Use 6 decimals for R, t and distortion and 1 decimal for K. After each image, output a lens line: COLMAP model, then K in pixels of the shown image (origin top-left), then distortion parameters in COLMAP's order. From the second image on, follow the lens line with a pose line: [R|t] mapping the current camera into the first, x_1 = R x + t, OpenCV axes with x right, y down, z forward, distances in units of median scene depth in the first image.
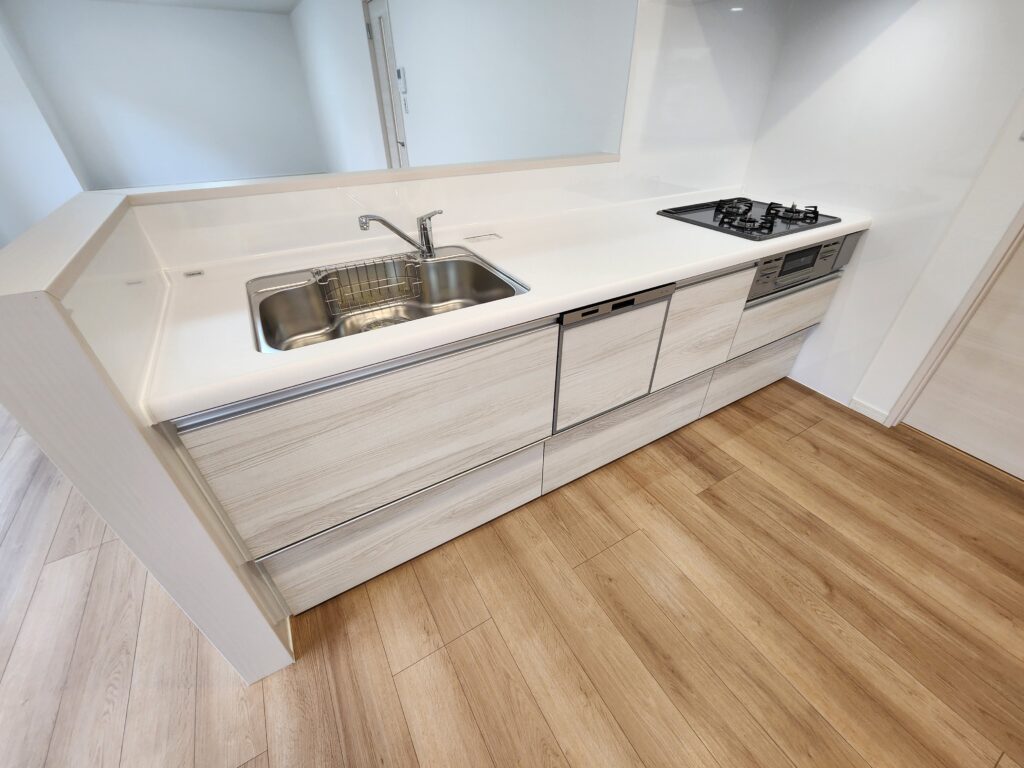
lens RADIAL K [[418.3, 0, 512.6], [0, 418.3, 383.9], [0, 0, 1]] dist [0.001671, -0.000508]
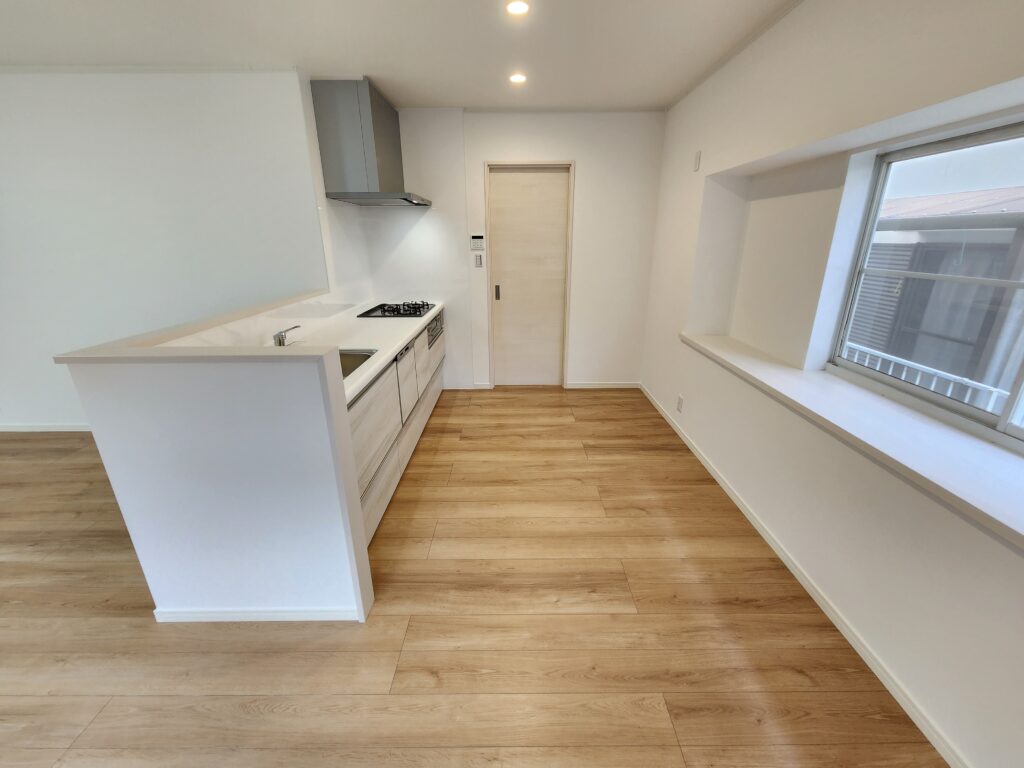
lens RADIAL K [[418.3, 0, 512.3], [0, 418.3, 383.4], [0, 0, 1]] dist [0.001671, -0.000508]
pose [[0.515530, -0.280814, 0.809550, -0.894305], [0.490211, 0.871548, -0.009852, 0.174995], [-0.702795, 0.401930, 0.586968, -0.384521]]
